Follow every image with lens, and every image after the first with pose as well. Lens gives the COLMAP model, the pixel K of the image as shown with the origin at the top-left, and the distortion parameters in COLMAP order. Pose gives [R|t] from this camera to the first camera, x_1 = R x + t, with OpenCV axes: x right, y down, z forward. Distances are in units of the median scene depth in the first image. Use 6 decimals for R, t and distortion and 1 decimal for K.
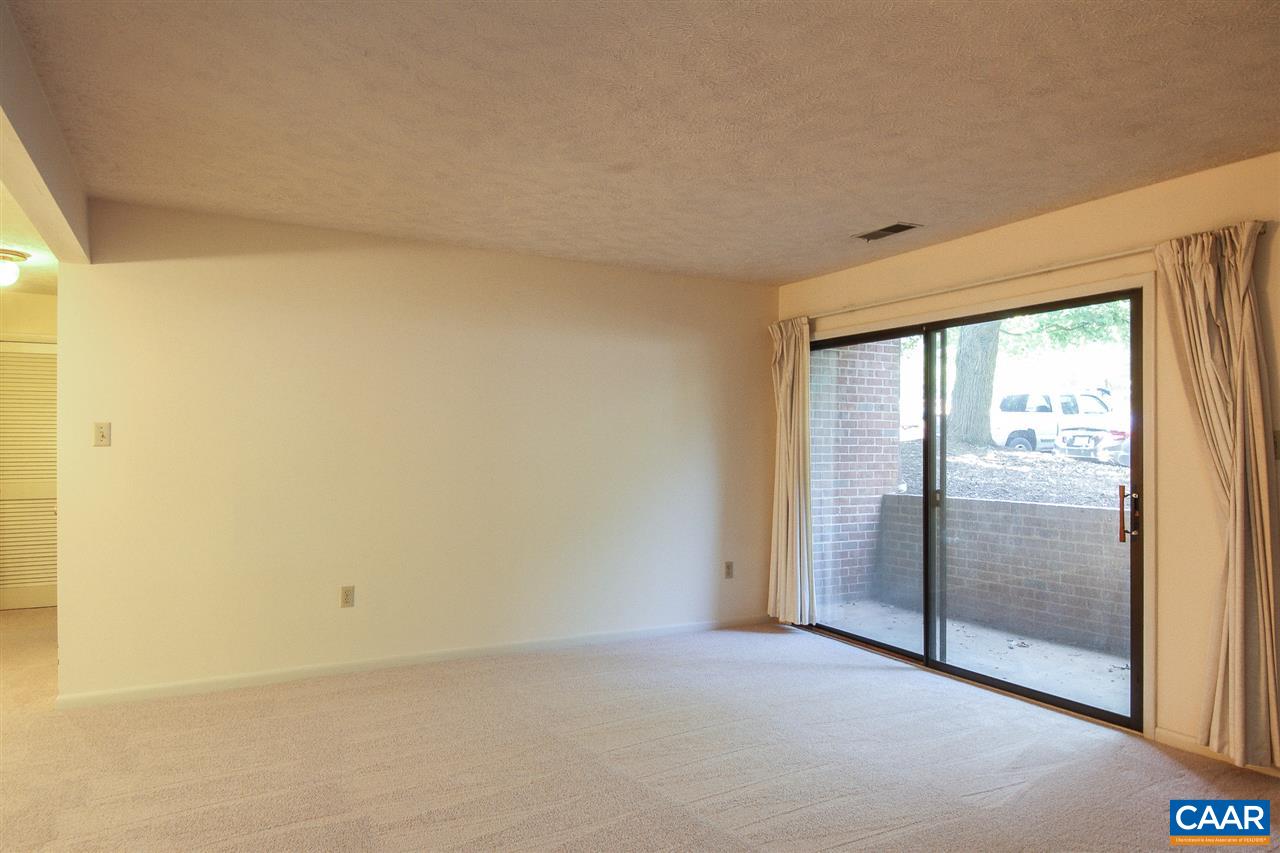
lens RADIAL K [[772.1, 0, 636.9], [0, 772.1, 446.4], [0, 0, 1]] dist [0.001509, -0.000602]
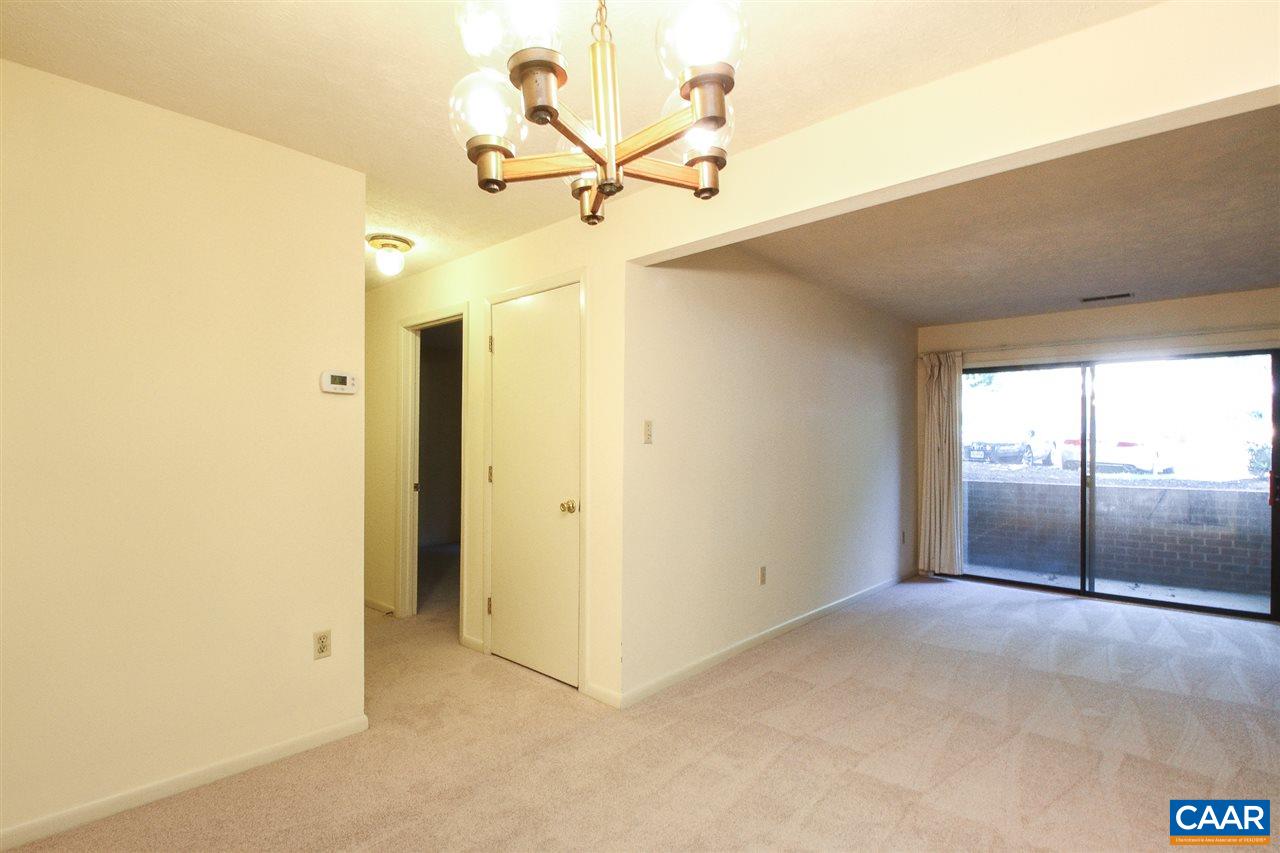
lens RADIAL K [[608.9, 0, 633.2], [0, 608.9, 440.8], [0, 0, 1]] dist [0.003175, -0.001085]
pose [[0.935983, 0.000541, 0.352046, -0.799875], [-0.000261, 1.000000, -0.000841, -0.007110], [-0.352046, 0.000695, 0.935982, 0.211564]]
